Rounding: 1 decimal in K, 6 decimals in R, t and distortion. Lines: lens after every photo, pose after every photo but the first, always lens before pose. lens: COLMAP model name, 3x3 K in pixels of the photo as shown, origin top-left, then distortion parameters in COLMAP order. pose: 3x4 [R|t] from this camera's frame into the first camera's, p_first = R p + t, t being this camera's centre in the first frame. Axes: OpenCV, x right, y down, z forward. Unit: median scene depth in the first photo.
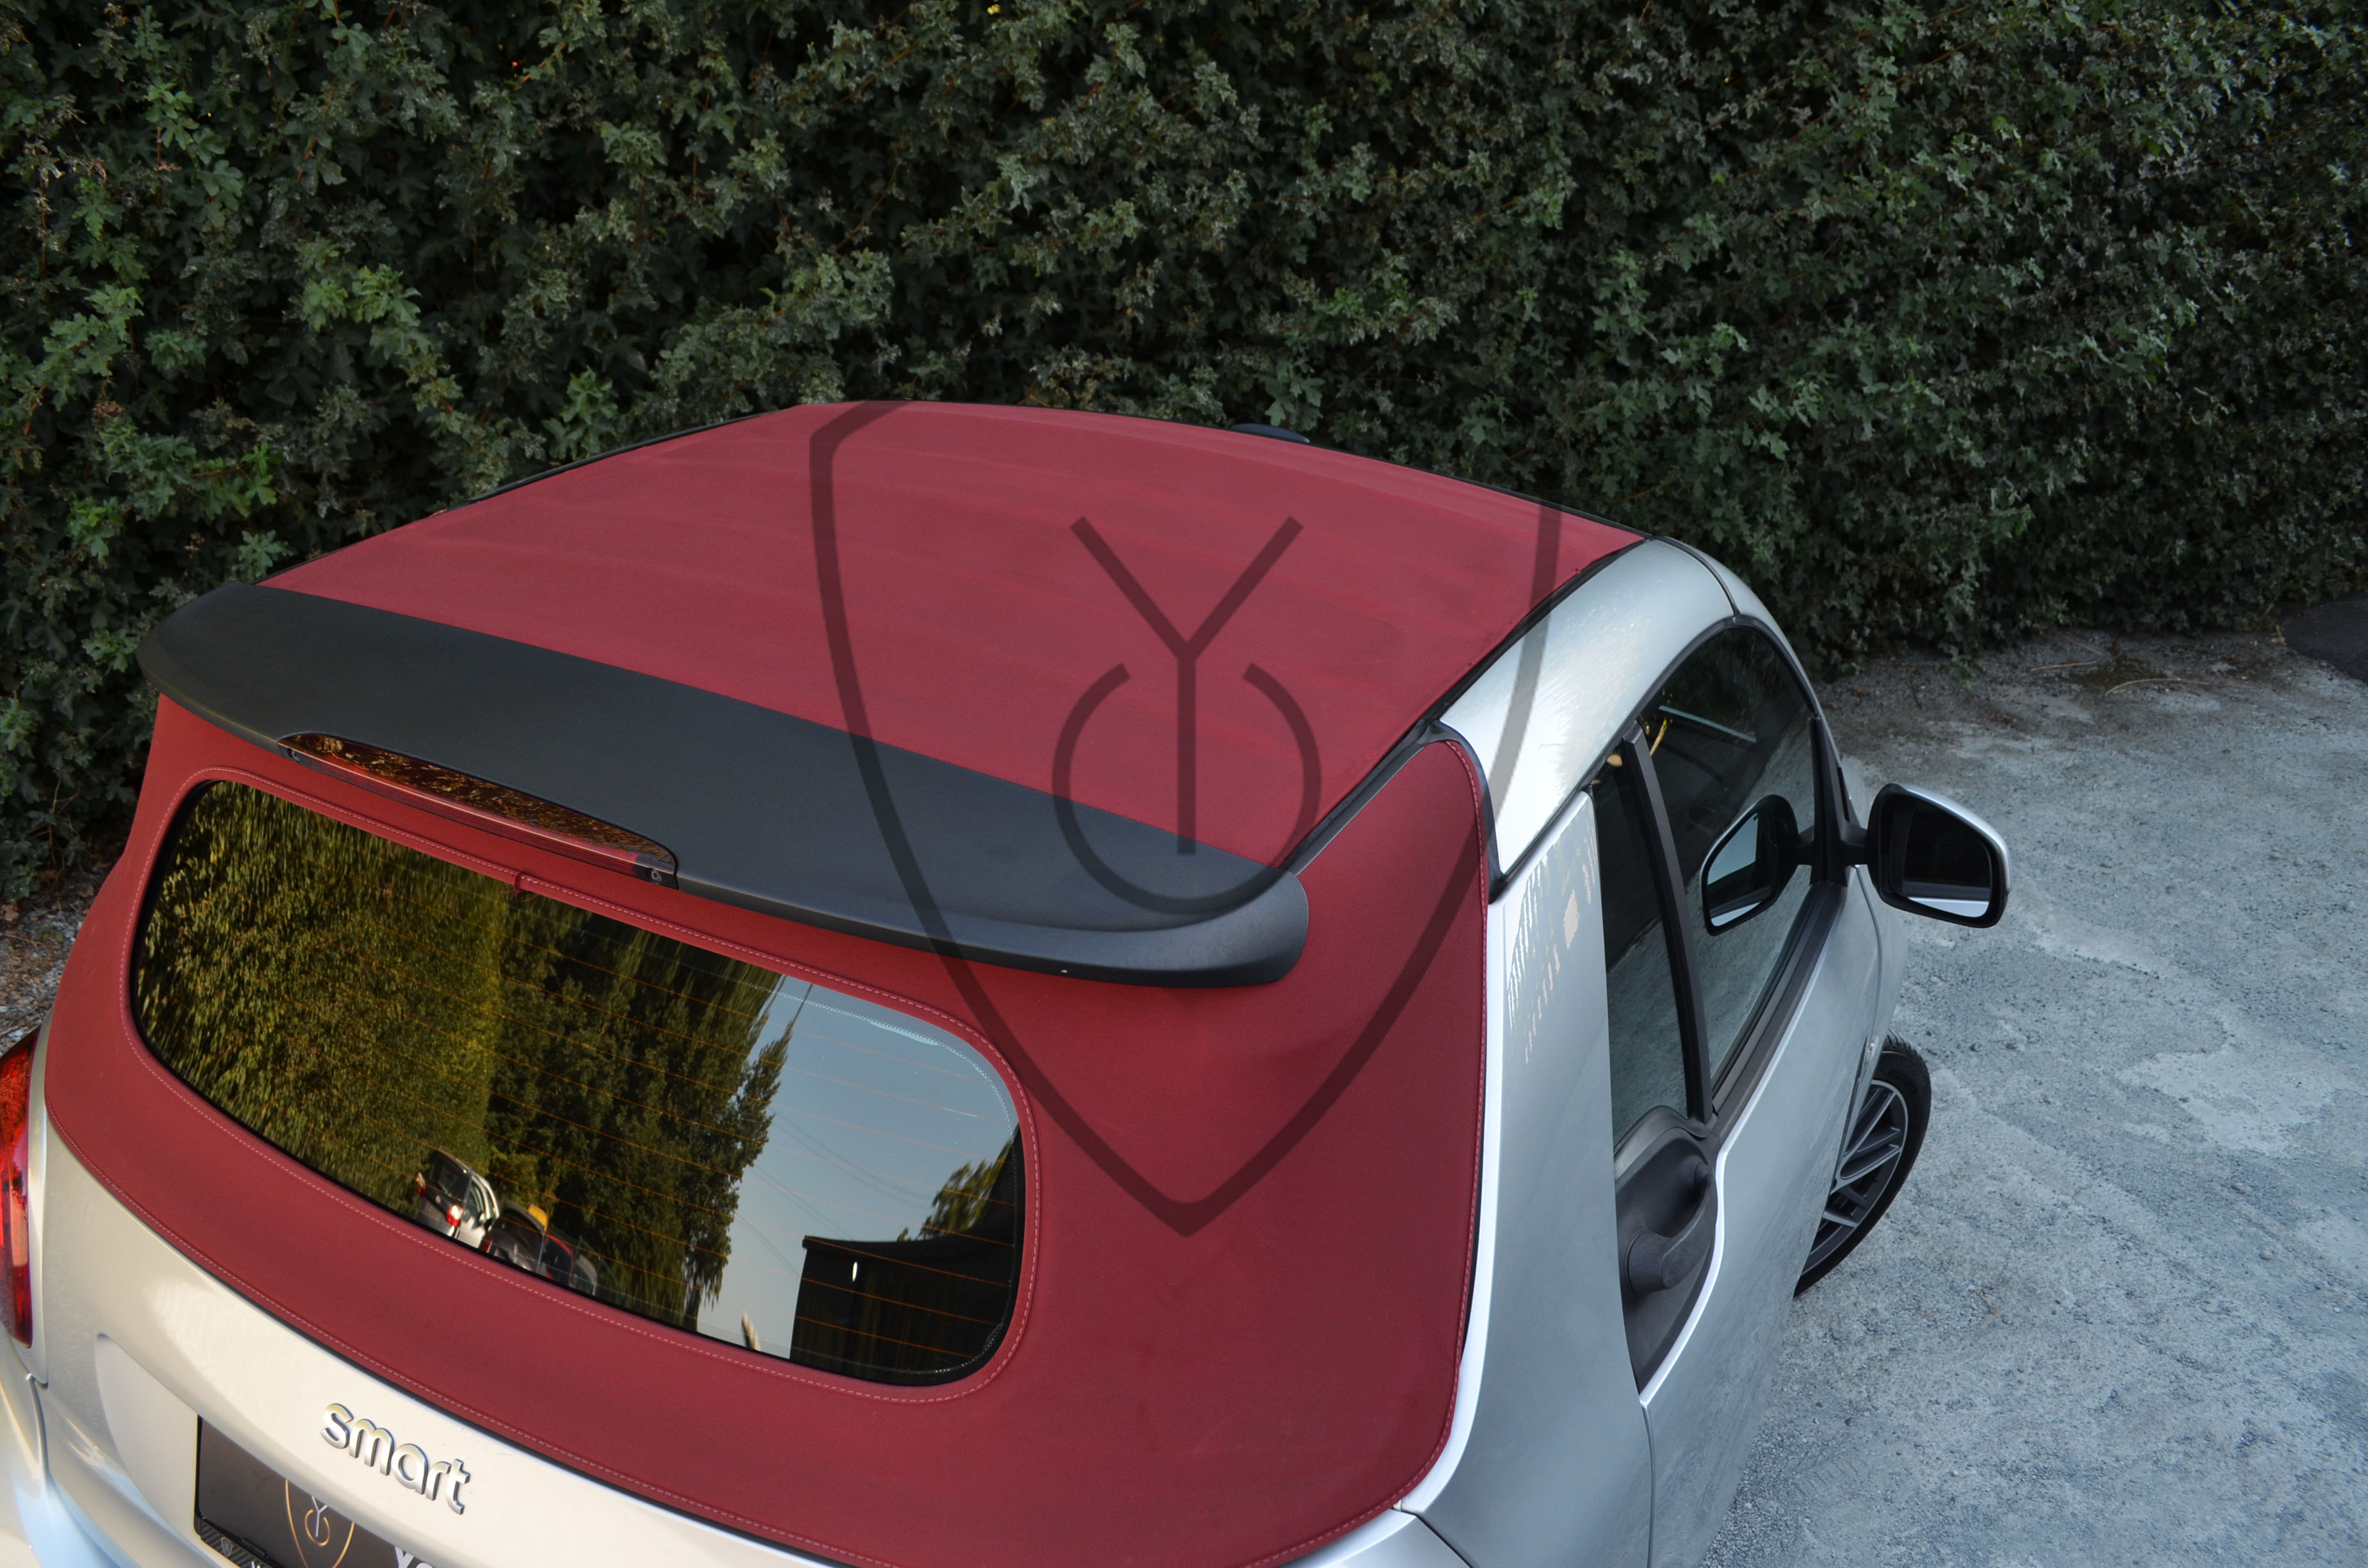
lens RADIAL K [[1850.1, 0, 1184.0], [0, 1850.1, 784.0], [0, 0, 1]] dist [-0.090446, 0.018063]
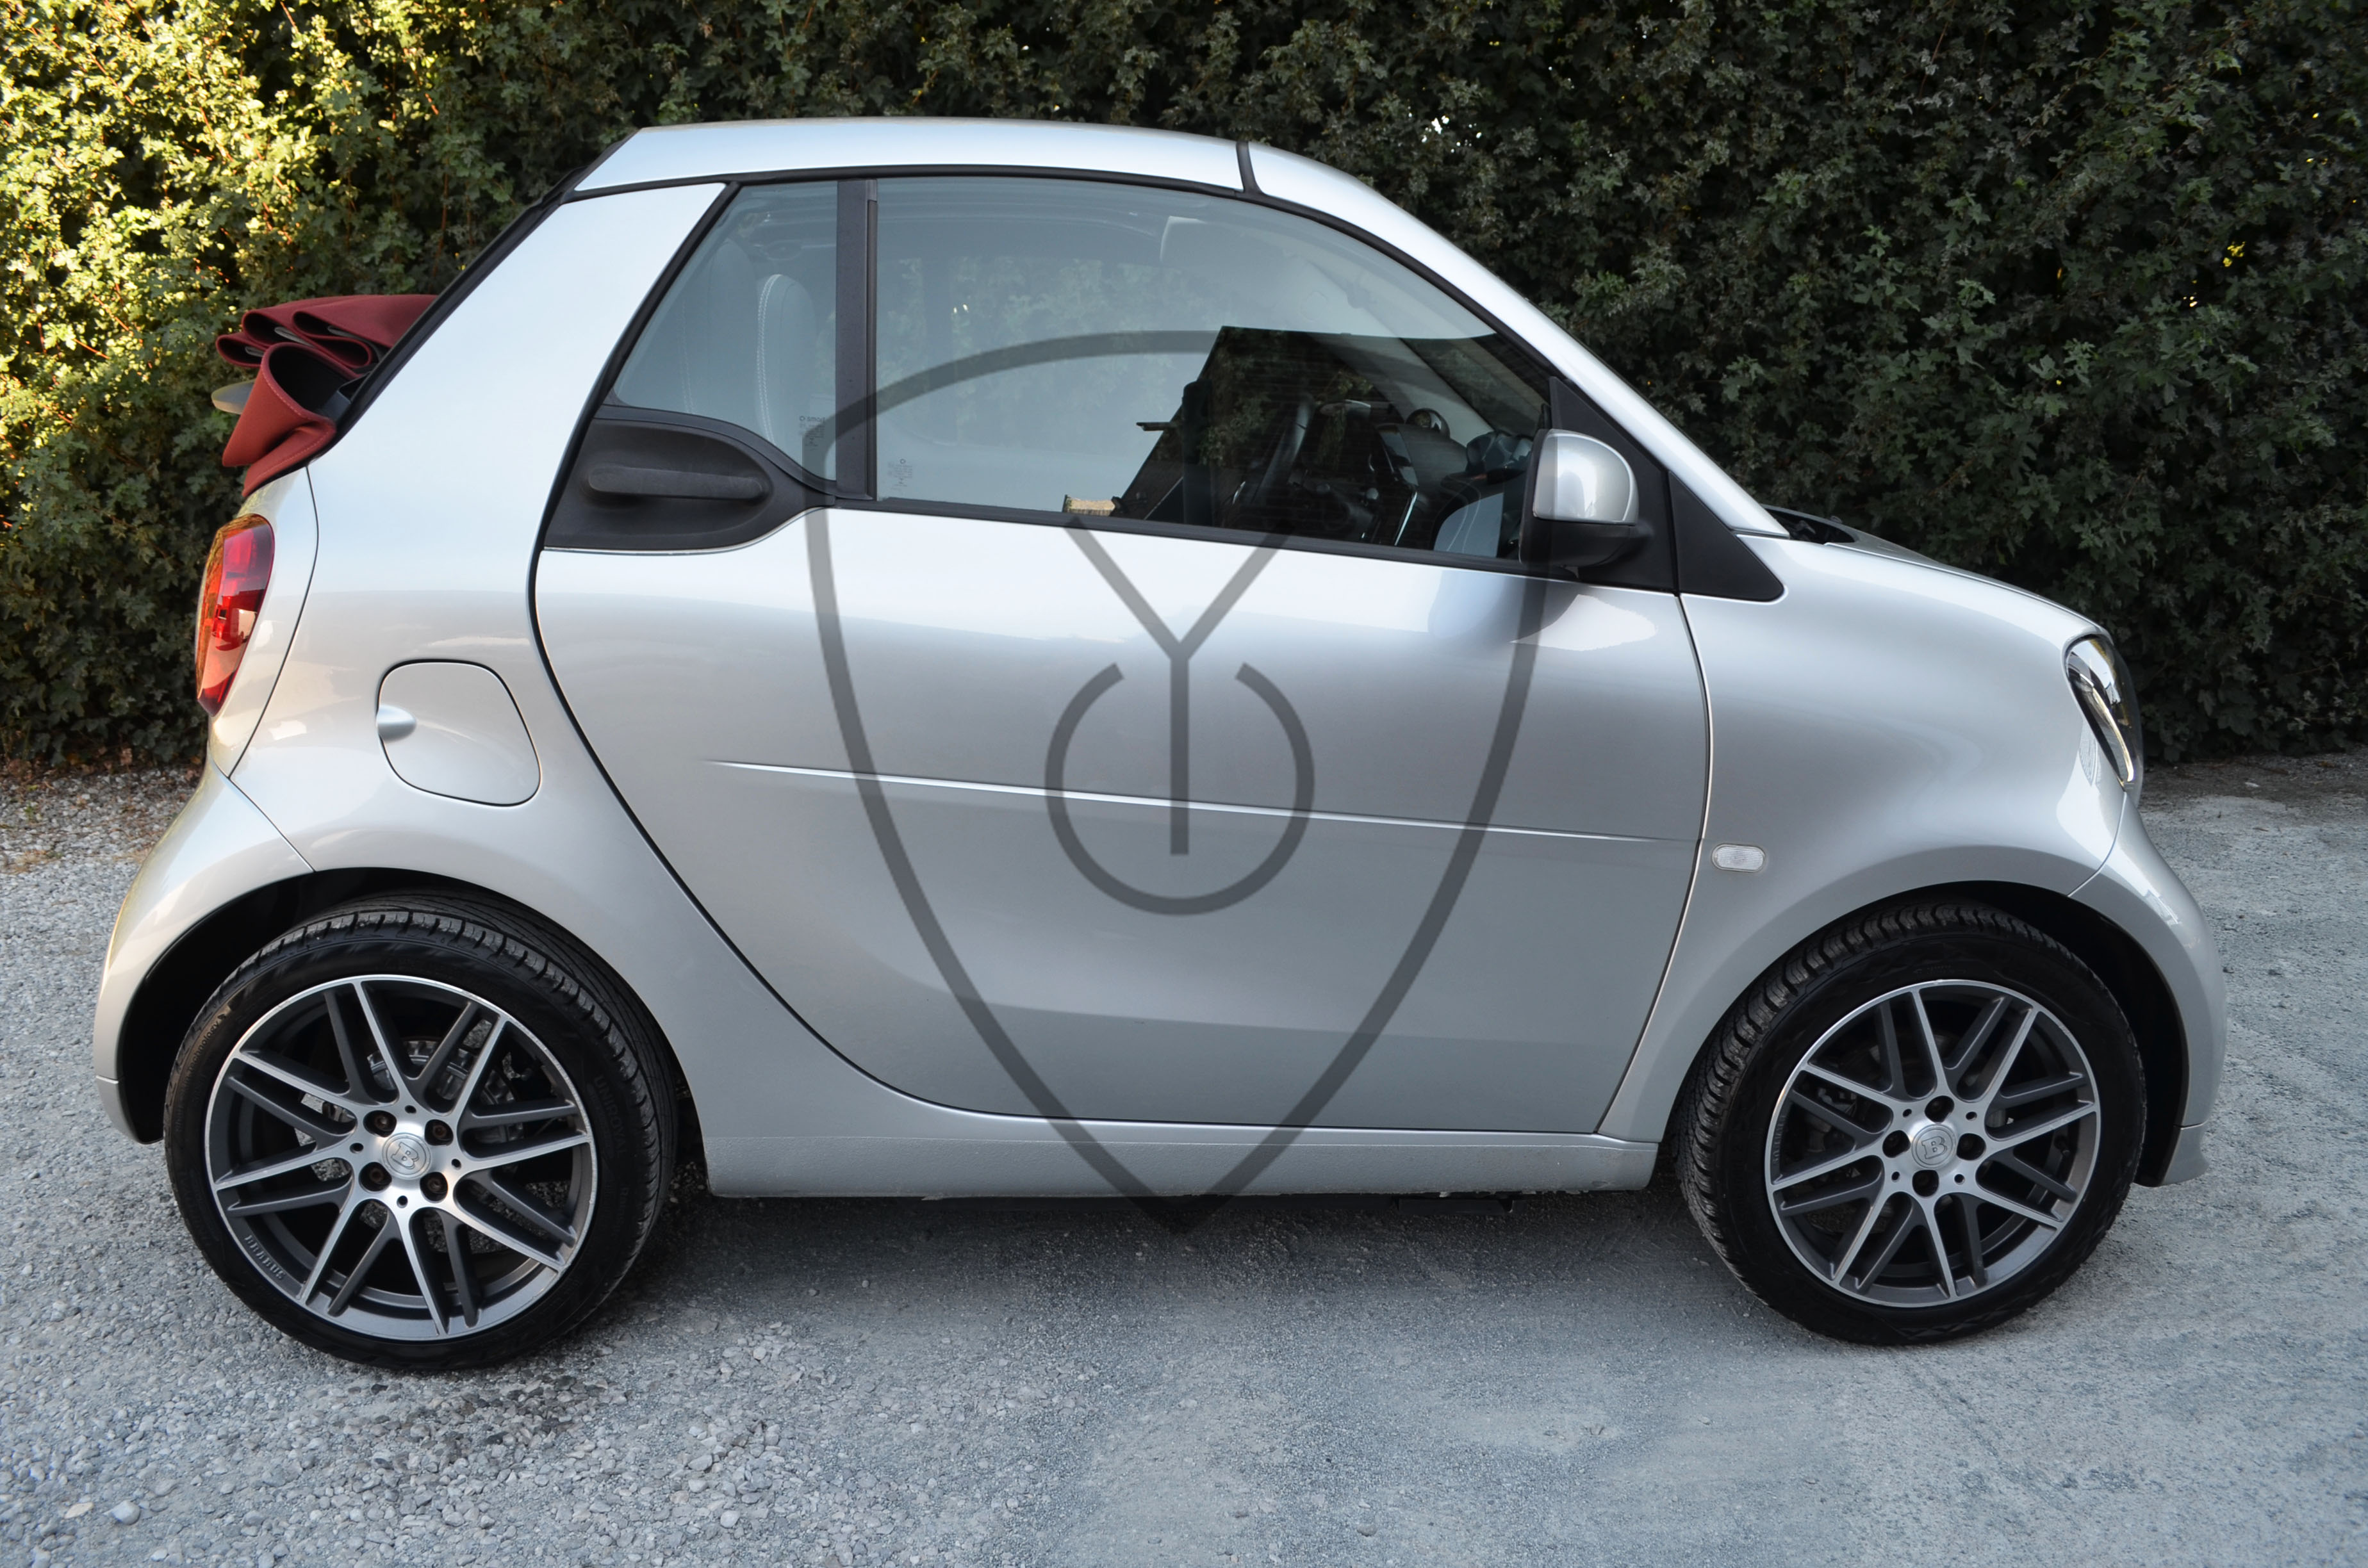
lens RADIAL K [[1848.1, 0, 1187.1], [0, 1848.1, 783.2], [0, 0, 1]] dist [-0.088457, 0.013120]
pose [[0.910540, 0.025903, -0.412608, 0.377017], [-0.106228, 0.979185, -0.172951, 0.312192], [0.399539, 0.201310, 0.894339, -0.079552]]
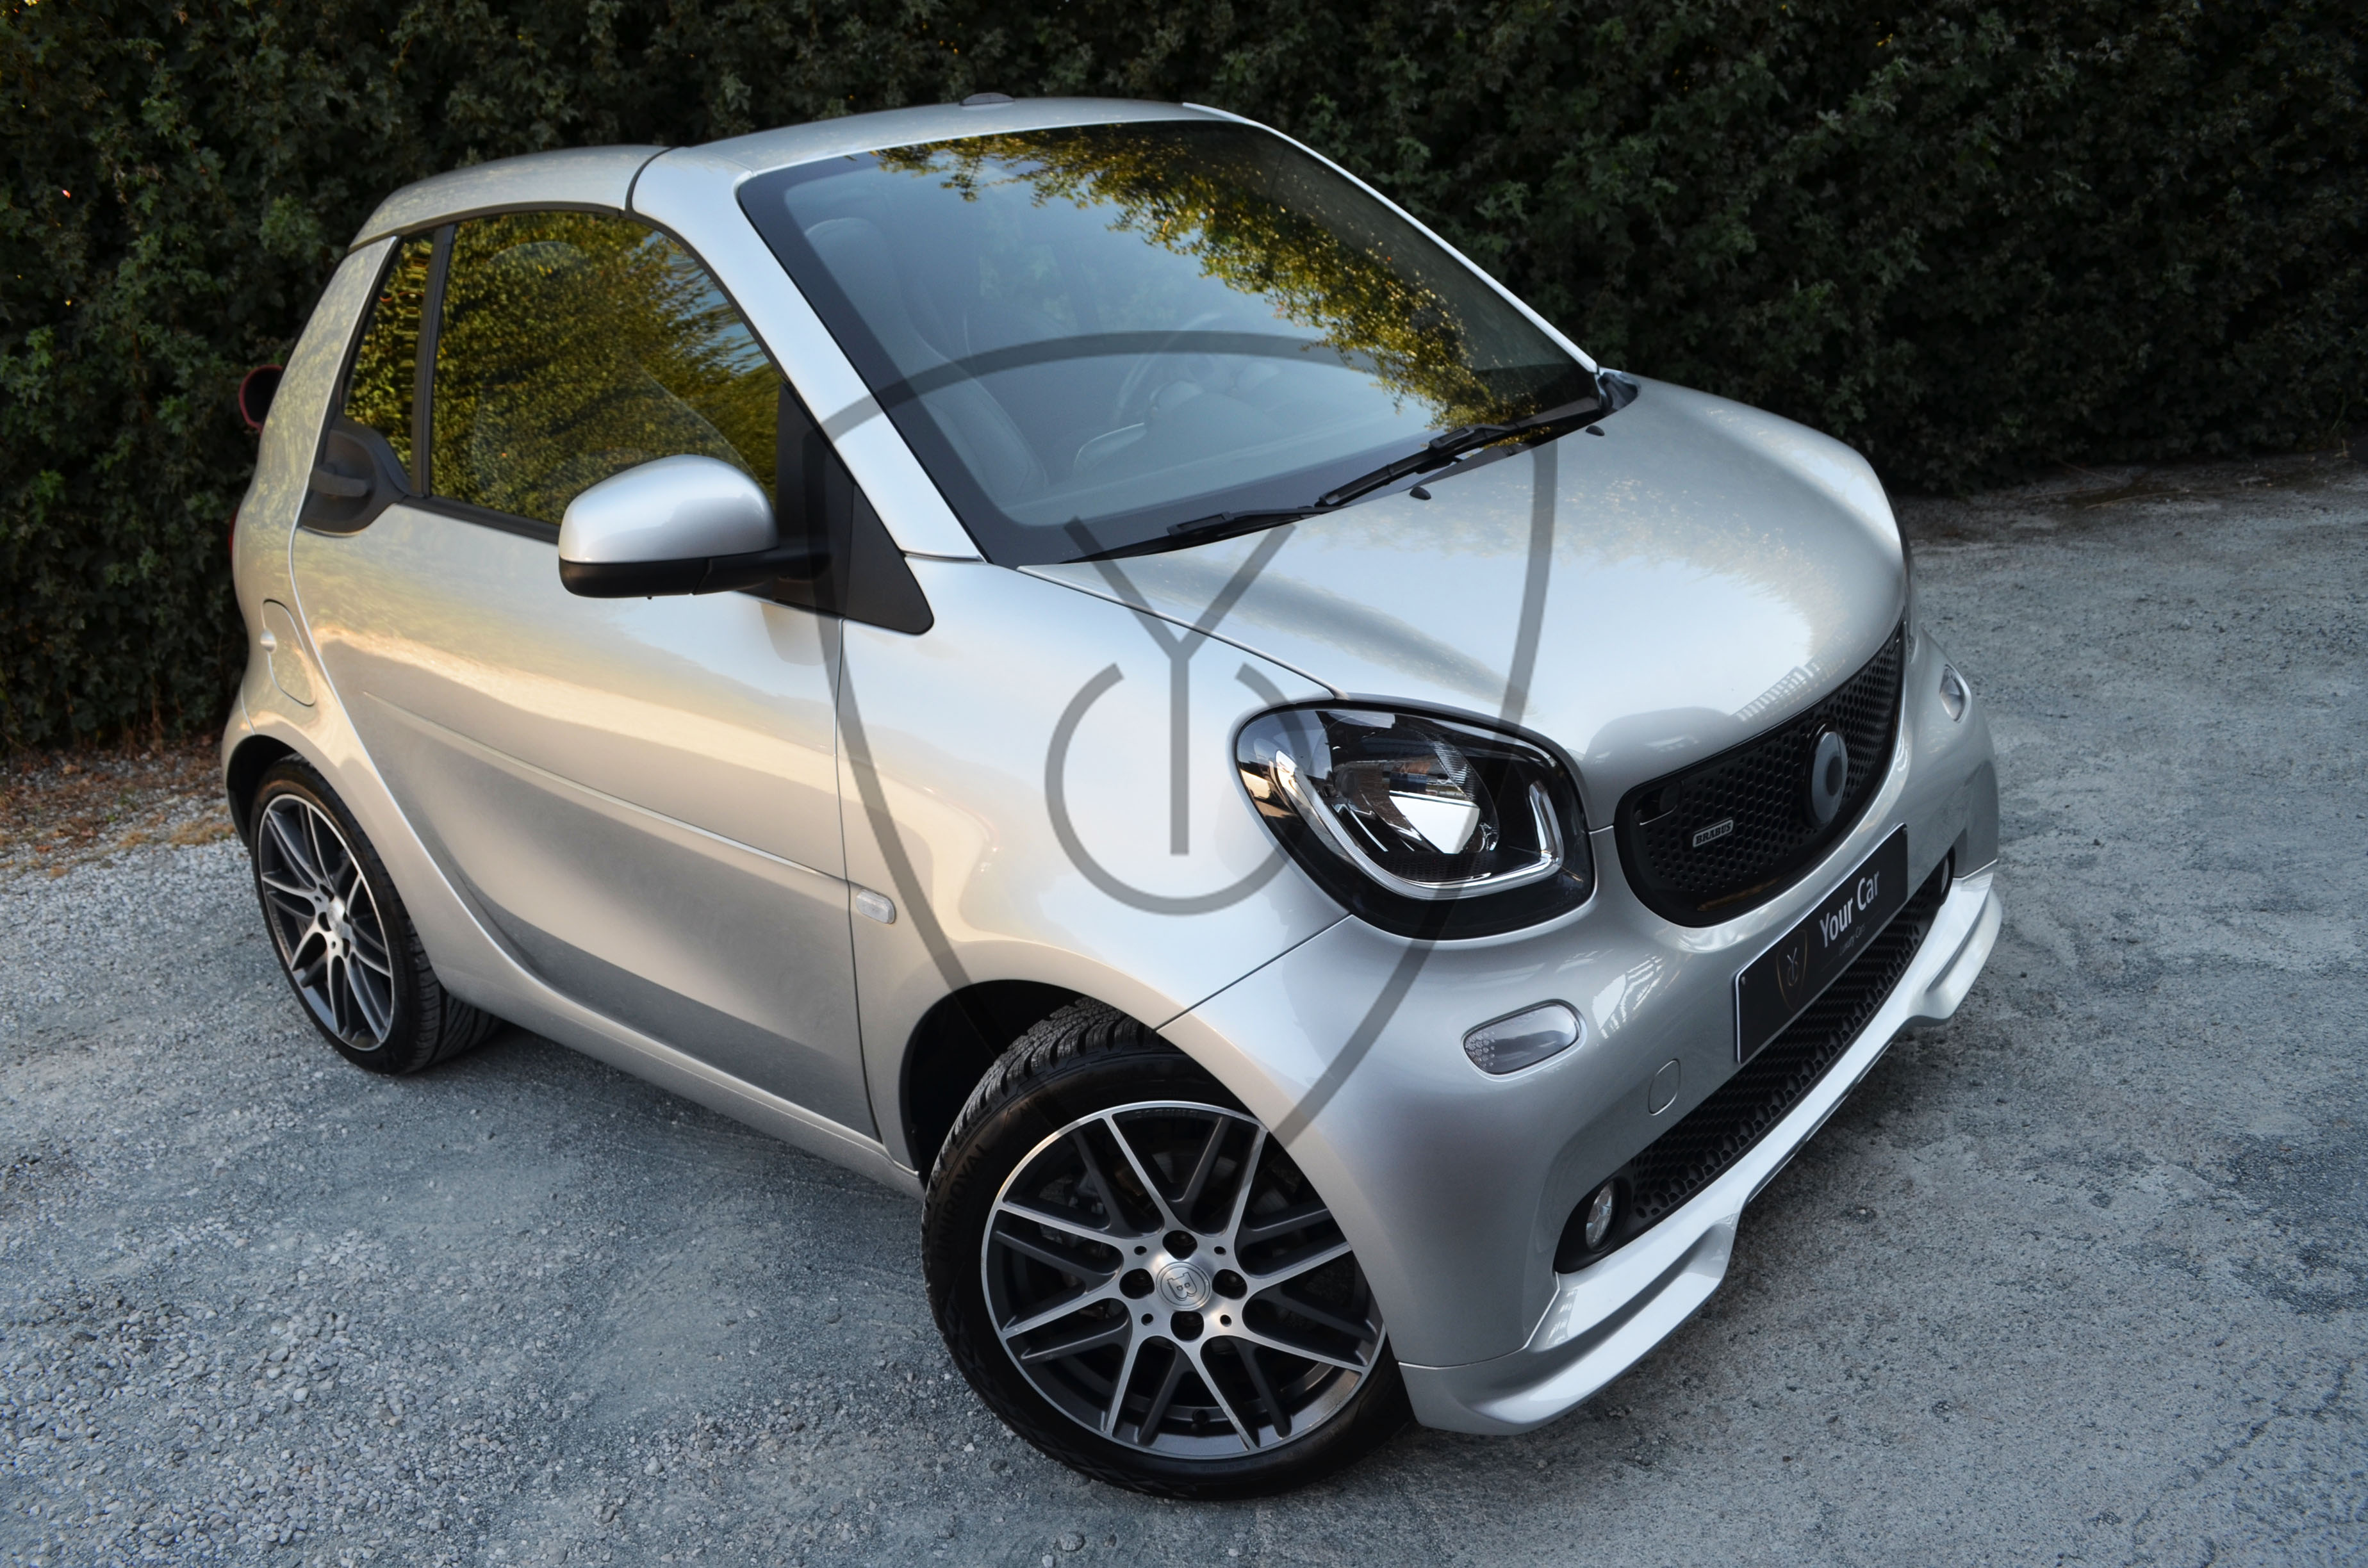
lens RADIAL K [[1850.1, 0, 1184.0], [0, 1850.1, 784.0], [0, 0, 1]] dist [-0.090446, 0.018063]
pose [[0.955799, -0.066856, -0.286319, 0.545436], [0.042646, 0.995030, -0.089980, 0.301563], [0.290911, 0.073793, 0.953900, -0.146236]]
